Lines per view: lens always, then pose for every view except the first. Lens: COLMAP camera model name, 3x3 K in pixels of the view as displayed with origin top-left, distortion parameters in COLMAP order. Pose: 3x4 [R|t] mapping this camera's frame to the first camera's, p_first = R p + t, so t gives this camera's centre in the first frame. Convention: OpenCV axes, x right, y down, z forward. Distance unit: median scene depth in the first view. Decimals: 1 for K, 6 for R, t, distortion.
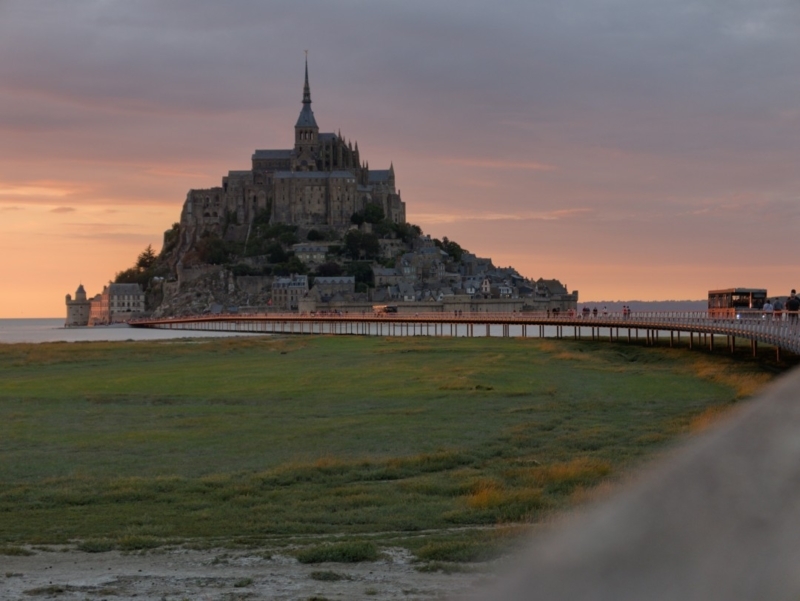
lens RADIAL K [[2106.4, 0, 400.0], [0, 2106.4, 300.5], [0, 0, 1]] dist [0.128549, 0.591441]
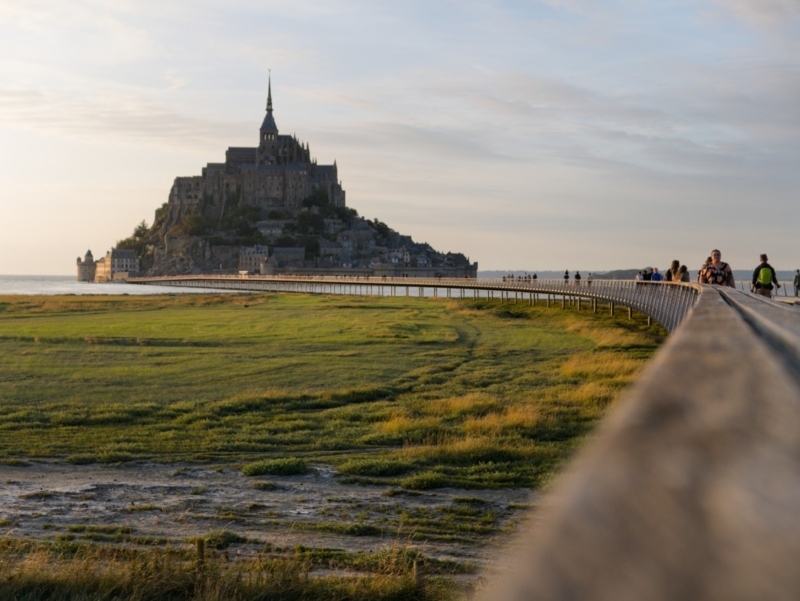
lens RADIAL K [[2106.4, 0, 400.0], [0, 2106.4, 300.5], [0, 0, 1]] dist [0.128549, 0.591441]
pose [[0.997279, 0.017691, 0.071559, -0.054495], [-0.019102, 0.999635, 0.019082, -0.004810], [-0.071195, -0.020397, 0.997254, -0.280720]]
